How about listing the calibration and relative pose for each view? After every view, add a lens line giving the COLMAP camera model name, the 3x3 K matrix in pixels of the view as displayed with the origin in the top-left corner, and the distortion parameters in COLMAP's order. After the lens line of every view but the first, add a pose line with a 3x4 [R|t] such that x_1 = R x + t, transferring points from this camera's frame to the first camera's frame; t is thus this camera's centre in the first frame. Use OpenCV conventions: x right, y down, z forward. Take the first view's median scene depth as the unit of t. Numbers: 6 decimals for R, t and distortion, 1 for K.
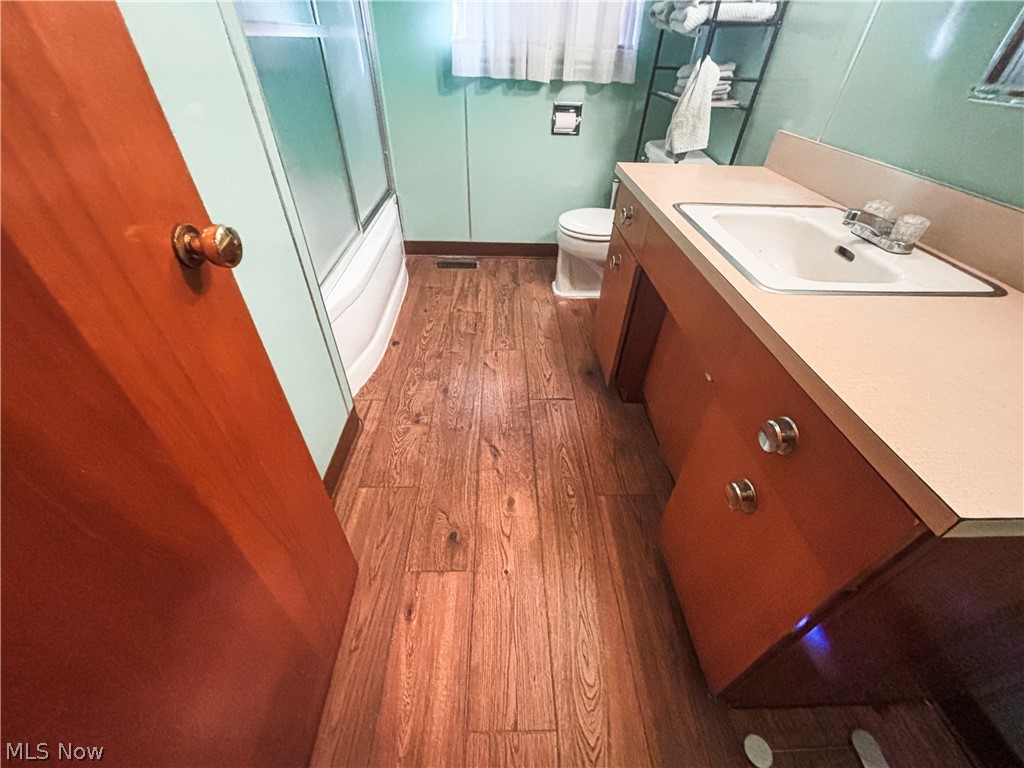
lens RADIAL K [[412.5, 0, 512.3], [0, 412.5, 381.9], [0, 0, 1]] dist [0.000472, -0.000338]
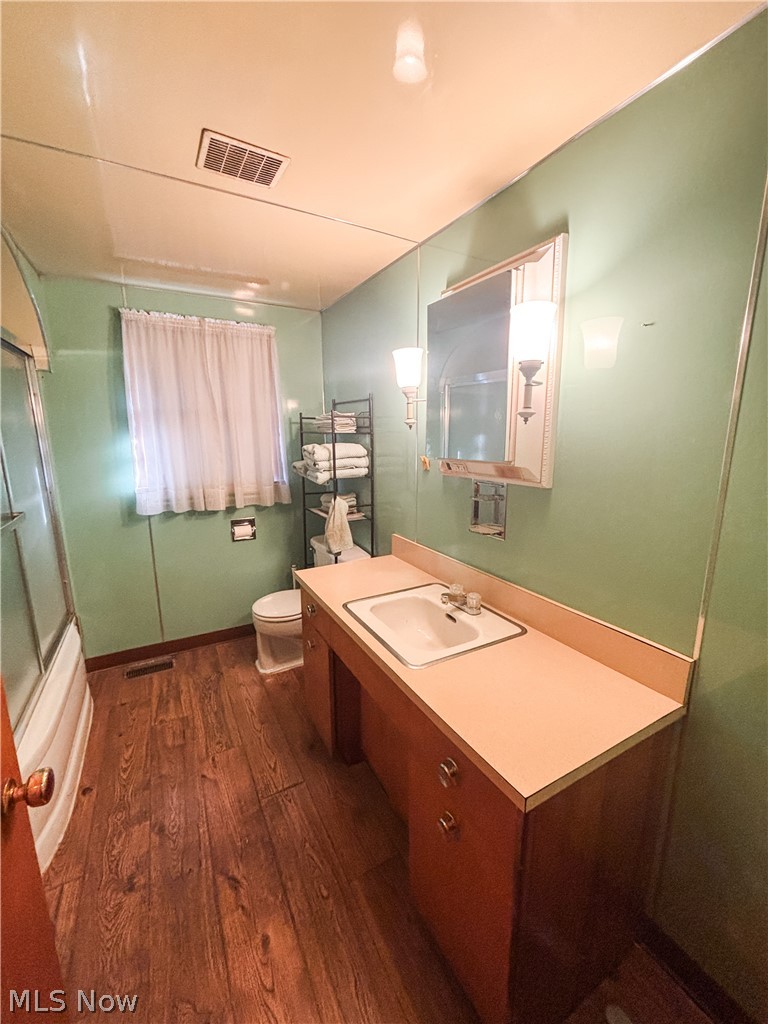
lens RADIAL K [[412.5, 0, 387.5], [0, 412.5, 512.9], [0, 0, 1]] dist [0.000472, -0.000338]
pose [[0.886401, -0.119700, 0.447174, -0.040759], [0.316832, 0.861160, -0.397518, -0.053604], [-0.337506, 0.494039, 0.801258, -0.204994]]
